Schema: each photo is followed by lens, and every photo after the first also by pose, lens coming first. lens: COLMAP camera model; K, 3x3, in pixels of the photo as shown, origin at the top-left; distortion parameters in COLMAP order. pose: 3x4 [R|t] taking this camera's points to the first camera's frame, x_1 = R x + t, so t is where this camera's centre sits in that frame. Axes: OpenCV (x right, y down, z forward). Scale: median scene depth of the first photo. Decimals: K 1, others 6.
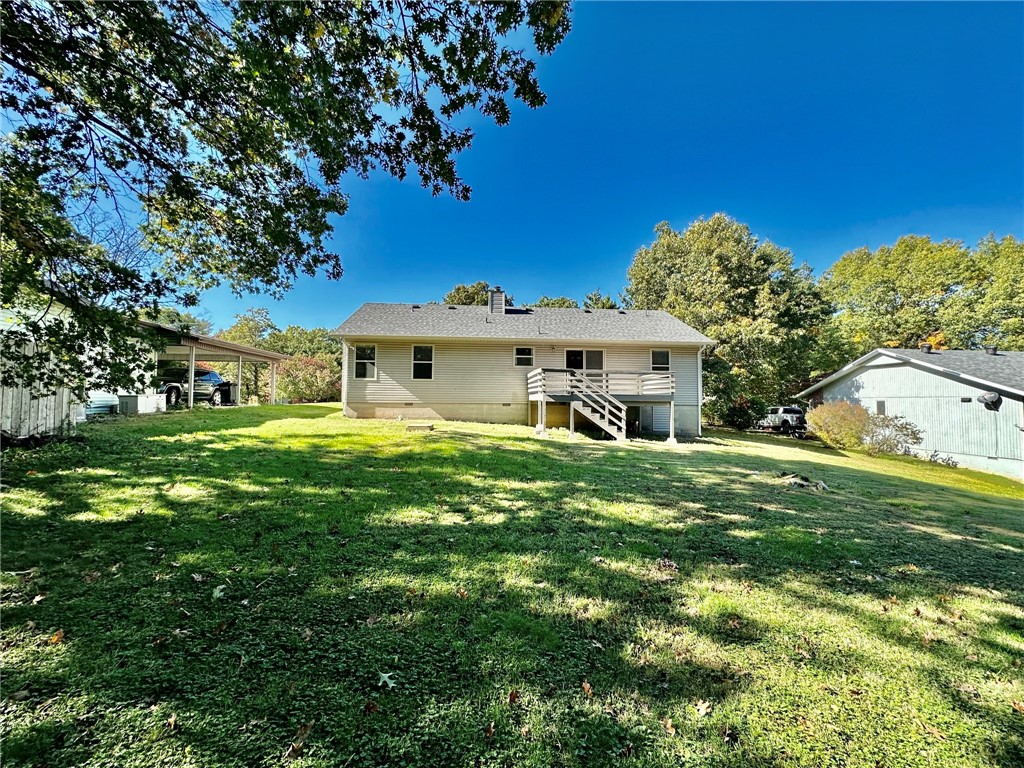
lens RADIAL K [[406.1, 0, 508.6], [0, 406.1, 382.3], [0, 0, 1]] dist [0.001742, 0.000206]
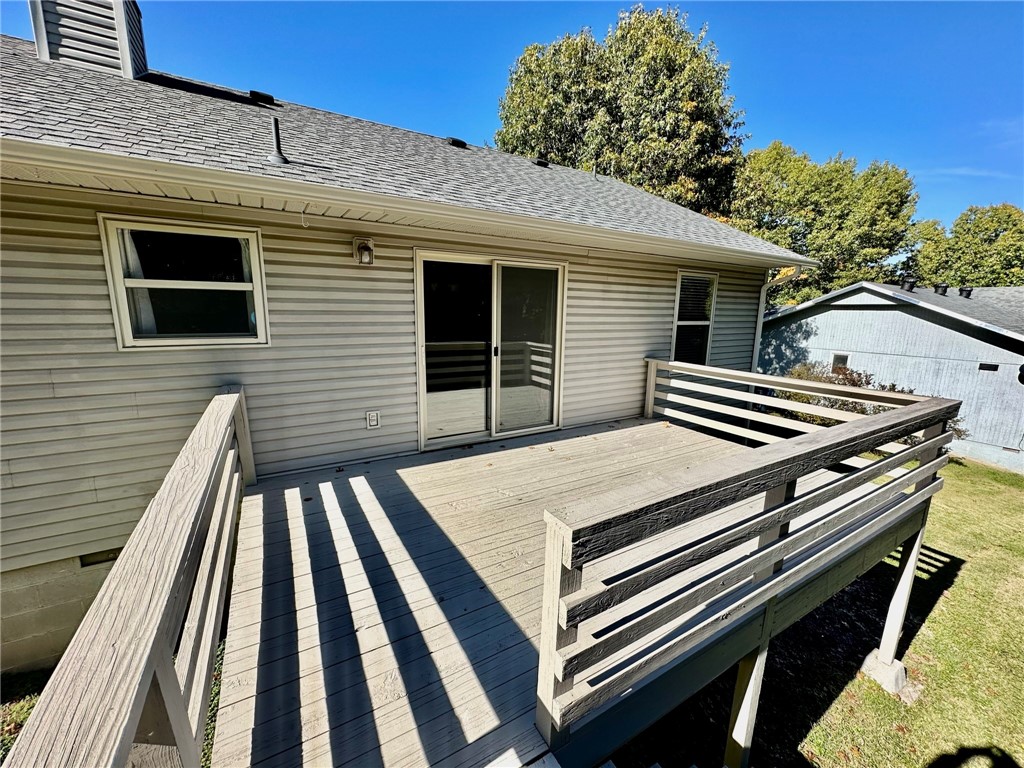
lens RADIAL K [[406.1, 0, 508.6], [0, 406.1, 382.3], [0, 0, 1]] dist [0.001742, 0.000206]
pose [[0.895570, -0.073815, 0.438754, 0.066013], [-0.030712, 0.973533, 0.226473, -0.055950], [-0.443859, -0.216297, 0.869600, 0.656125]]
